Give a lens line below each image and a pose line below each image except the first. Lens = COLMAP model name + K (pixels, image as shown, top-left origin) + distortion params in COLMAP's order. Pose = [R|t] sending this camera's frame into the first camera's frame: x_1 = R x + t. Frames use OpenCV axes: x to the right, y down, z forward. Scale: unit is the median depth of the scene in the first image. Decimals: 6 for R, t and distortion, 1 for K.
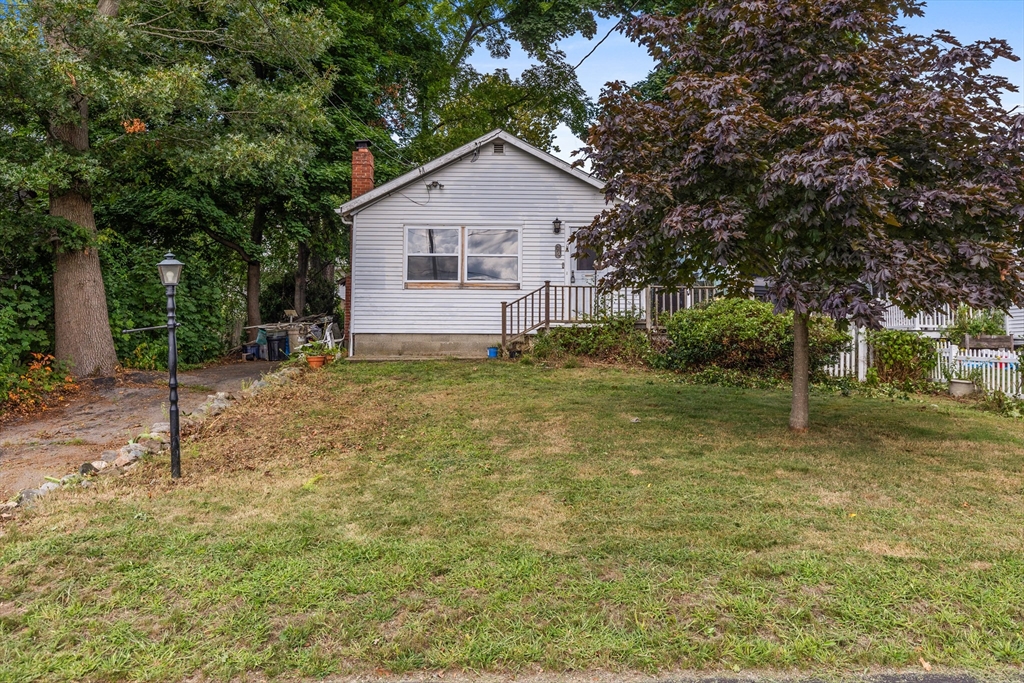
lens RADIAL K [[790.9, 0, 515.1], [0, 790.9, 296.1], [0, 0, 1]] dist [-0.004285, -0.000933]
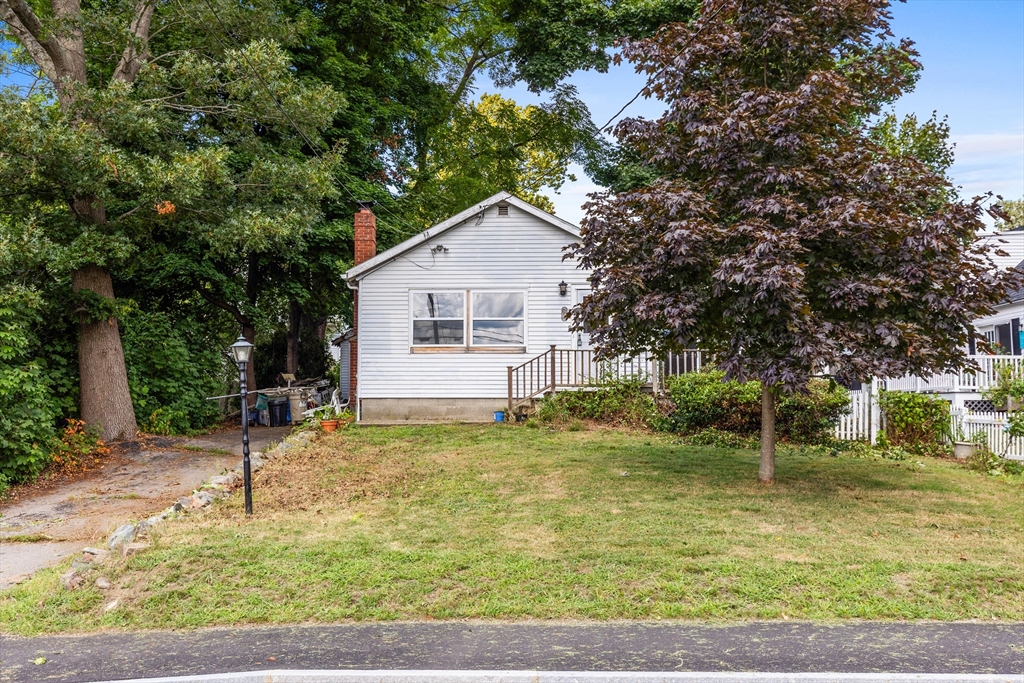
lens RADIAL K [[980.6, 0, 449.4], [0, 980.6, 339.4], [0, 0, 1]] dist [0.014364, 0.007256]
pose [[0.996833, -0.009732, -0.078920, 0.011151], [0.008910, 0.999902, -0.010761, -0.019429], [0.079017, 0.010024, 0.996823, -0.346387]]
